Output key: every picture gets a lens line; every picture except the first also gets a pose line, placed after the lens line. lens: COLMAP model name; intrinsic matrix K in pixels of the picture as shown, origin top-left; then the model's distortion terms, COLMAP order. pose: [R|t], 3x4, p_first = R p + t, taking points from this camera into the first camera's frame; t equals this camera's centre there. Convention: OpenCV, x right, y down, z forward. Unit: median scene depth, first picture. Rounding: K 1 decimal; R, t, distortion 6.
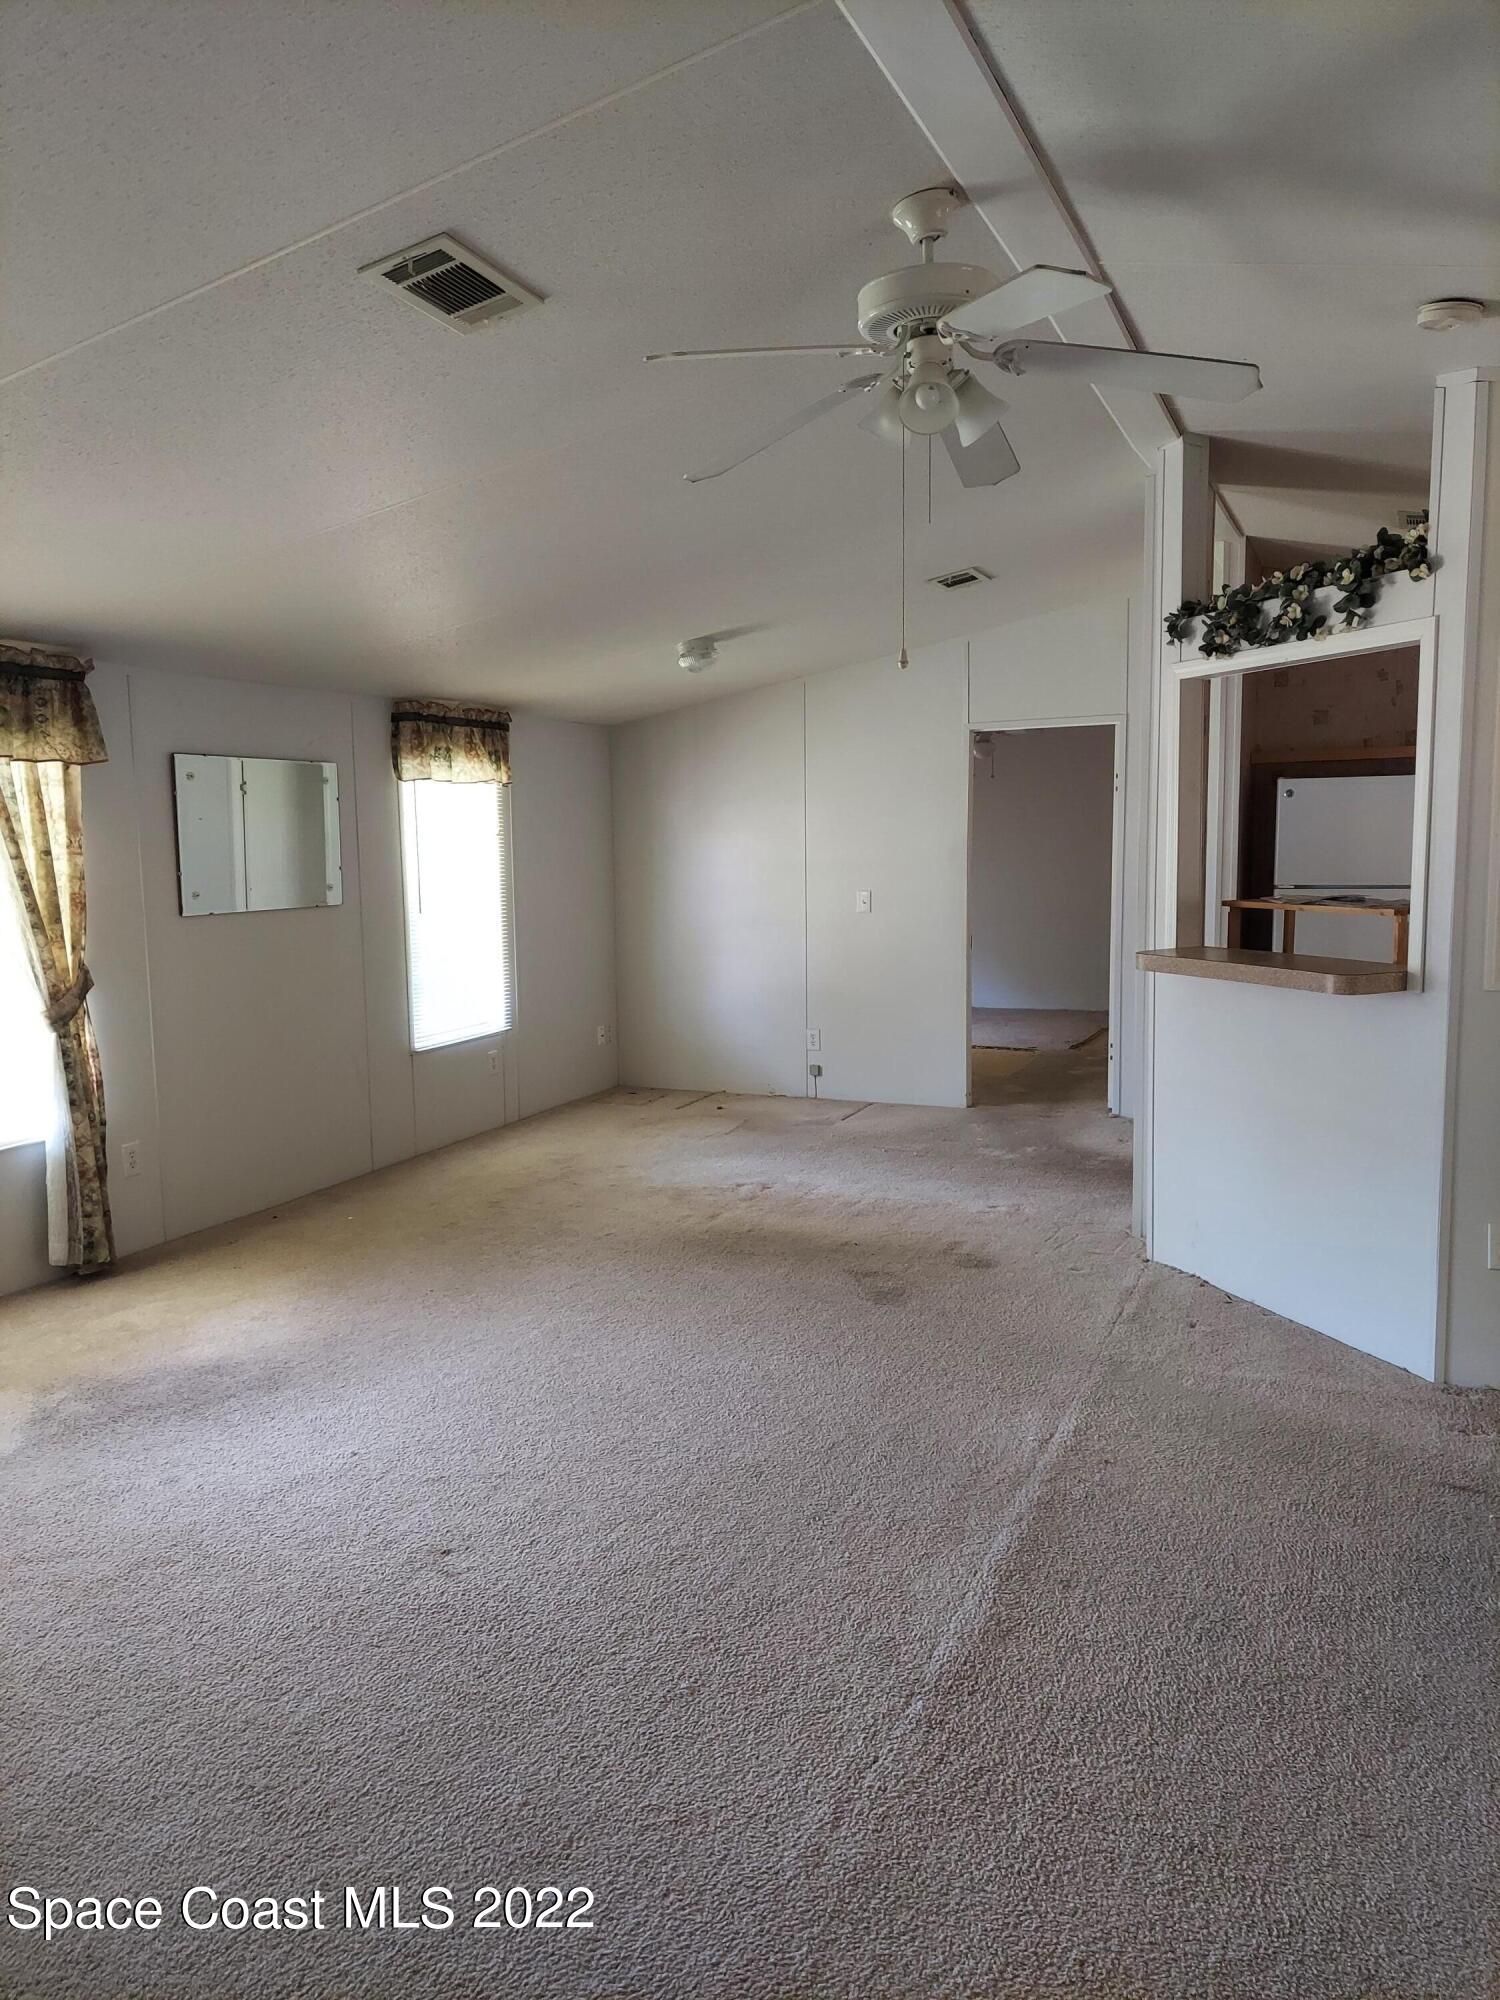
lens RADIAL K [[1424.2, 0, 738.0], [0, 1424.2, 998.4], [0, 0, 1]] dist [0.037091, 0.000208]
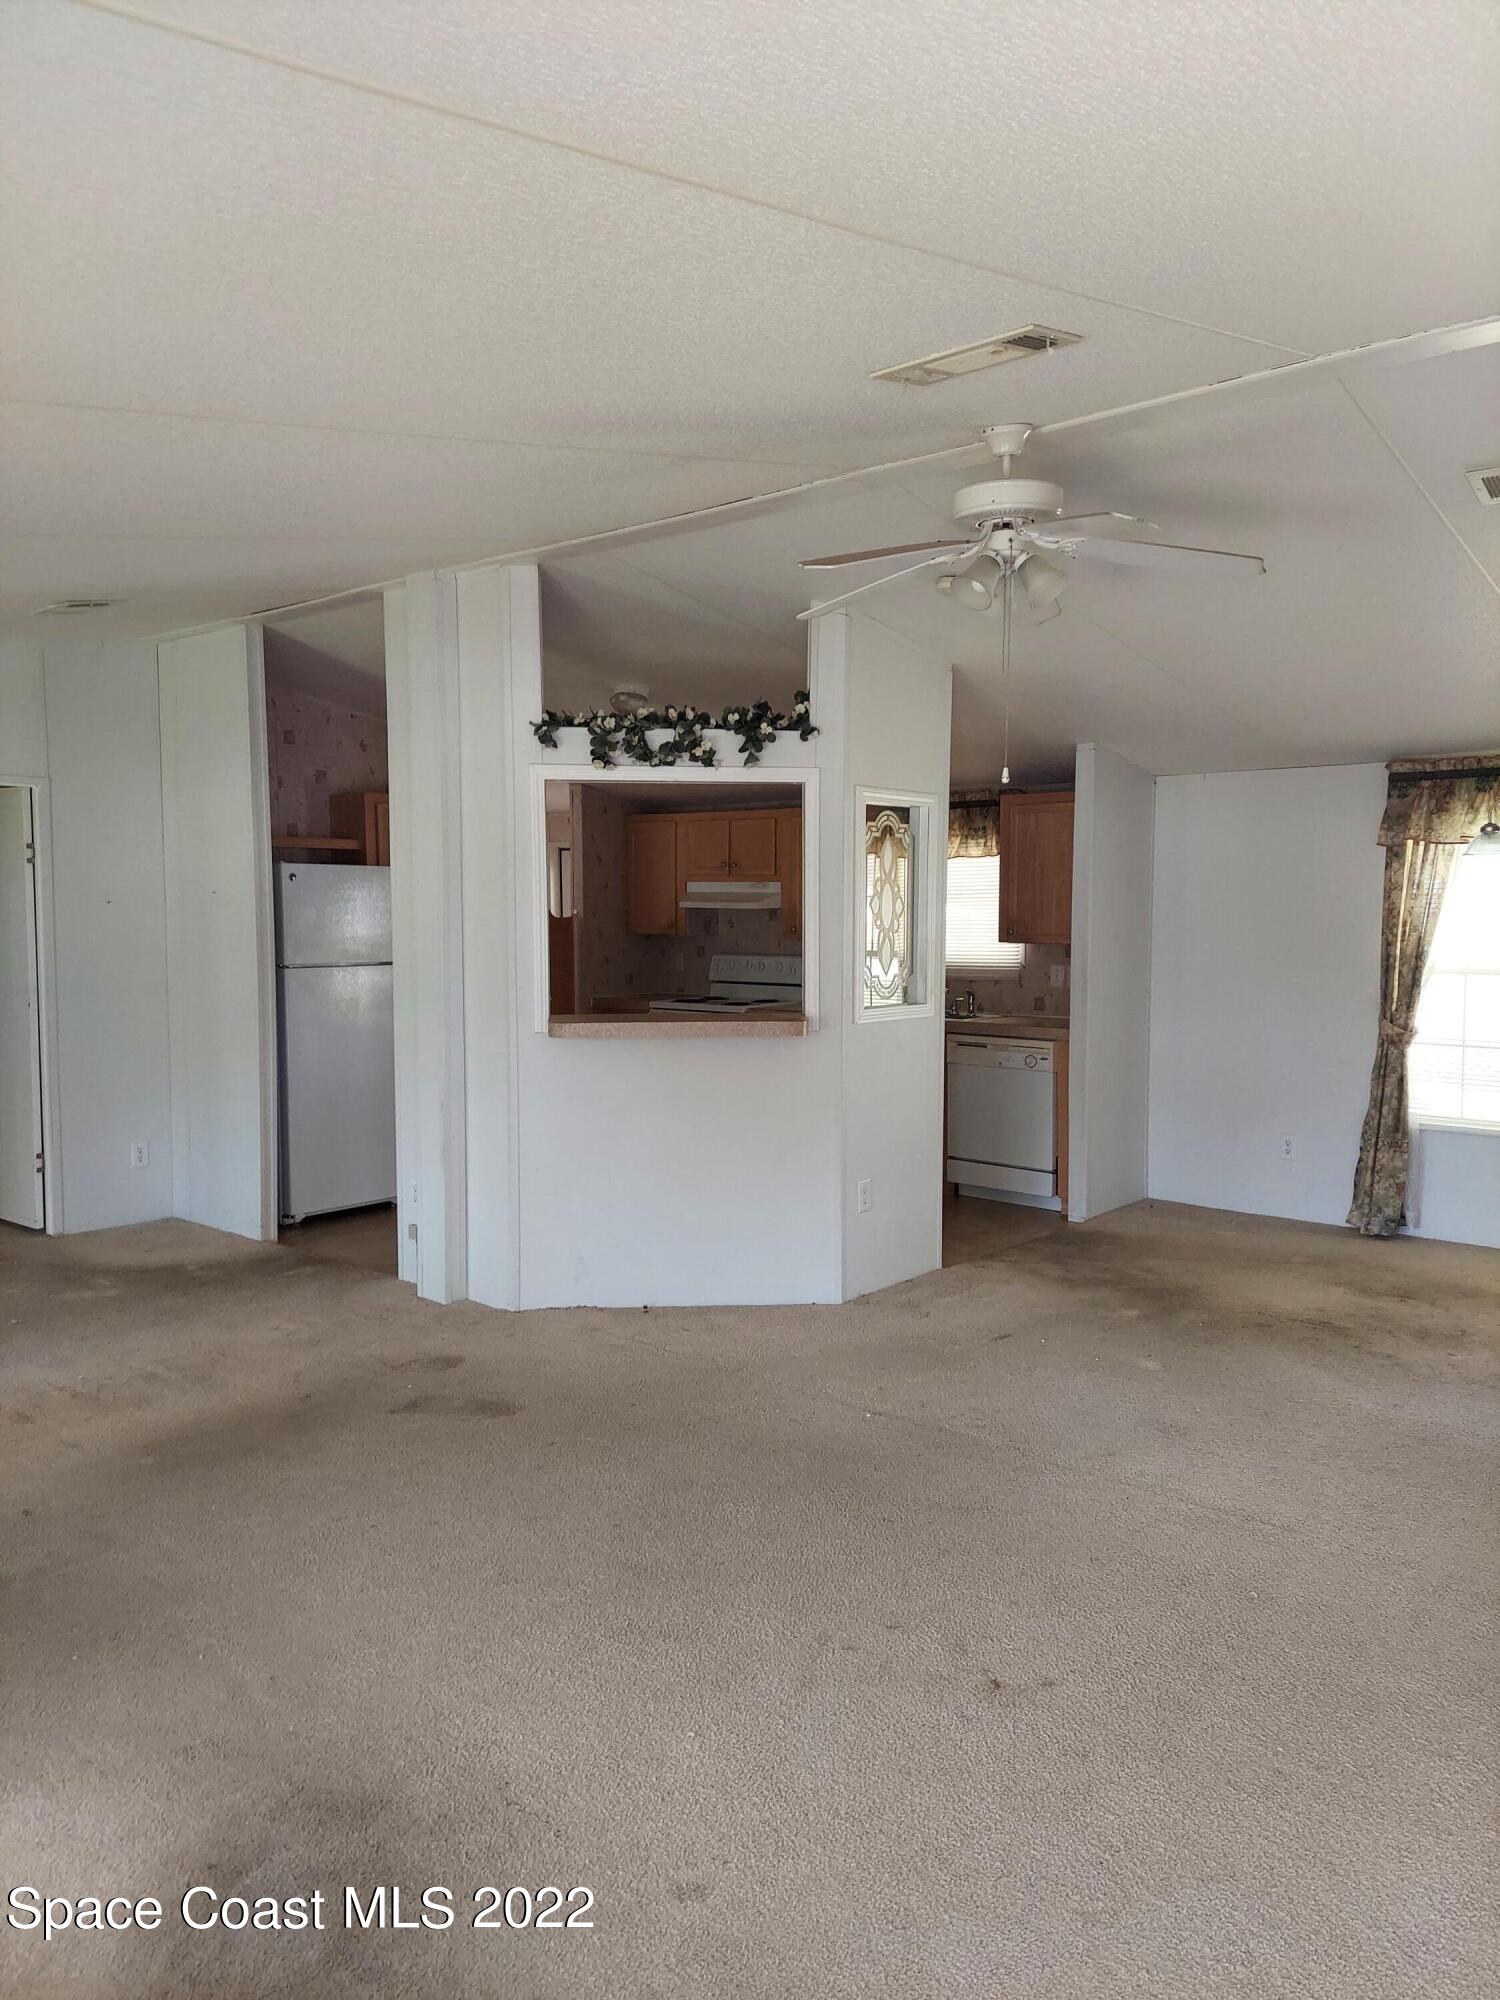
lens RADIAL K [[1424.2, 0, 739.5], [0, 1424.2, 1002.5], [0, 0, 1]] dist [0.037091, 0.000208]
pose [[0.272642, -0.047743, 0.960930, -0.739635], [0.102157, 0.994559, 0.020429, -0.056519], [-0.956677, 0.092596, 0.276036, 0.571242]]
